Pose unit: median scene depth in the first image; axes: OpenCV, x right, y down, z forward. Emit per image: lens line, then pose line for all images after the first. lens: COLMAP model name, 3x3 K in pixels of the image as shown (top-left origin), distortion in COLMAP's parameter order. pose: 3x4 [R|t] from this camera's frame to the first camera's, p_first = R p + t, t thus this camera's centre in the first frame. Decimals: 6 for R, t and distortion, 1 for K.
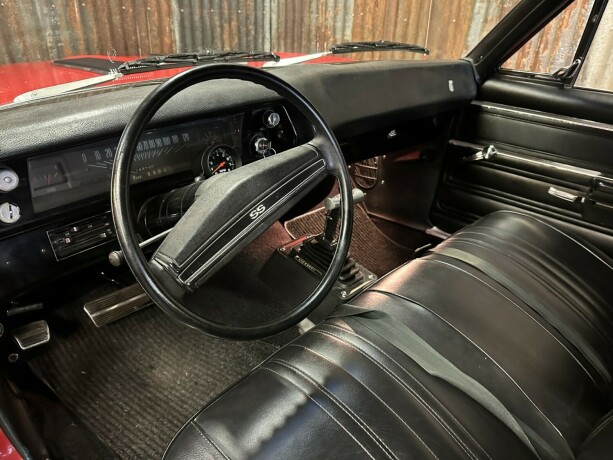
lens RADIAL K [[437.1, 0, 310.3], [0, 437.1, 229.7], [0, 0, 1]] dist [-0.000860, -0.007454]
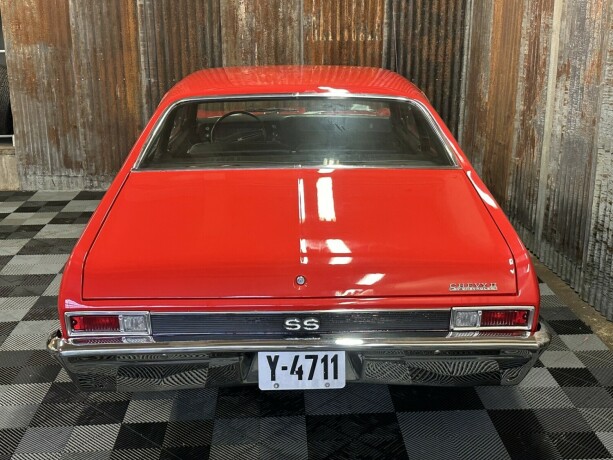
lens RADIAL K [[776.3, 0, 309.6], [0, 776.3, 229.4], [0, 0, 1]] dist [0.206511, -0.524074]
pose [[0.705481, 0.157206, -0.691073, 3.106370], [-0.301266, 0.949126, -0.091639, 0.688952], [0.641510, 0.272847, 0.716952, -2.096557]]
